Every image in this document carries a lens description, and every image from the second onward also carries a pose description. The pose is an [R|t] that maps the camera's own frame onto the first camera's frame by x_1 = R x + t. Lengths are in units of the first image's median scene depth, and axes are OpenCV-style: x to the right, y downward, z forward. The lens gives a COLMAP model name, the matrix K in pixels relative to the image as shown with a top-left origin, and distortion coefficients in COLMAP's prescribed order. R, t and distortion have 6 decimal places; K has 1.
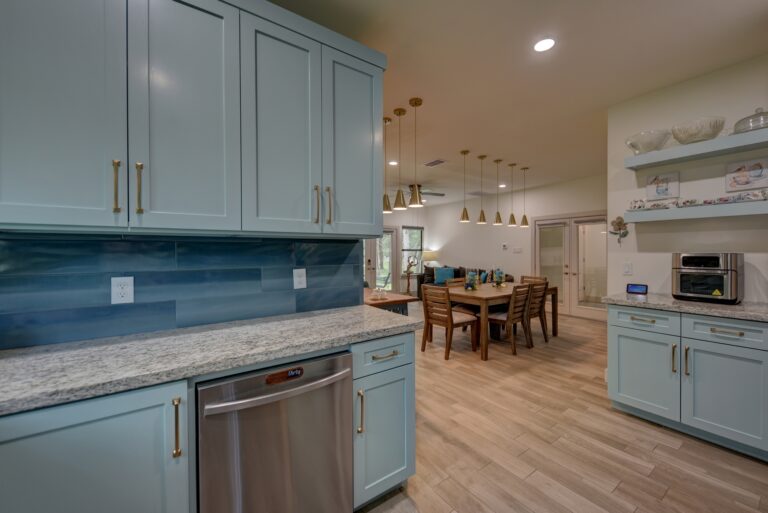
lens RADIAL K [[298.3, 0, 394.8], [0, 298.3, 252.8], [0, 0, 1]] dist [0.009115, -0.004565]
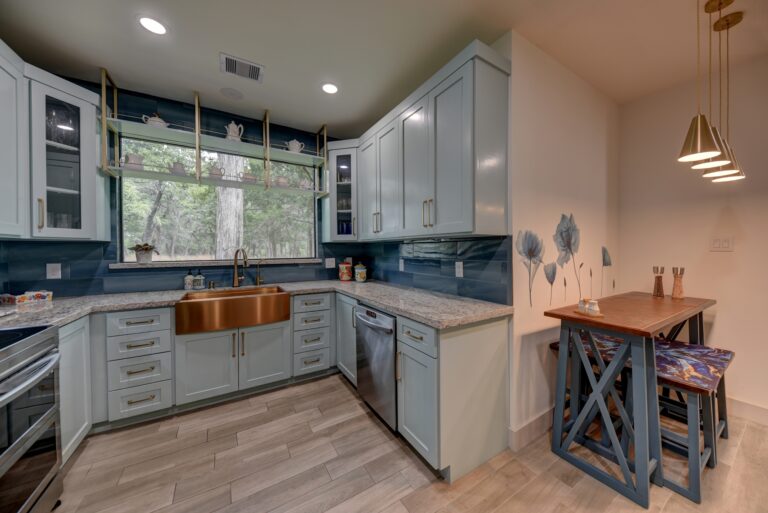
lens RADIAL K [[266.1, 0, 394.7], [0, 266.1, 252.3], [0, 0, 1]] dist [0.013088, -0.007436]
pose [[-0.057348, 0.015281, -0.998237, 0.332072], [0.001888, 0.999883, 0.015197, -0.001488], [0.998352, -0.001013, -0.057370, 0.316074]]
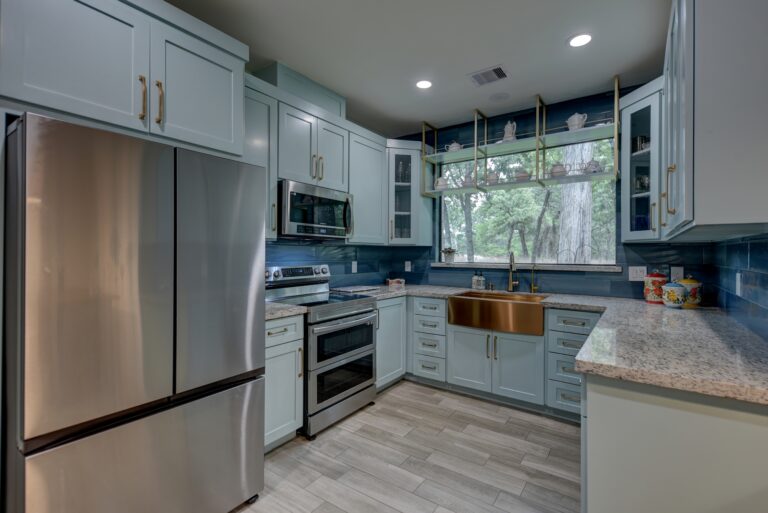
lens RADIAL K [[353.6, 0, 392.8], [0, 353.6, 253.2], [0, 0, 1]] dist [0.008192, -0.000338]
pose [[-0.941704, 0.001504, -0.336439, 0.253645], [-0.000077, 0.999989, 0.004685, -0.001594], [0.336442, 0.004437, -0.941694, 0.551965]]
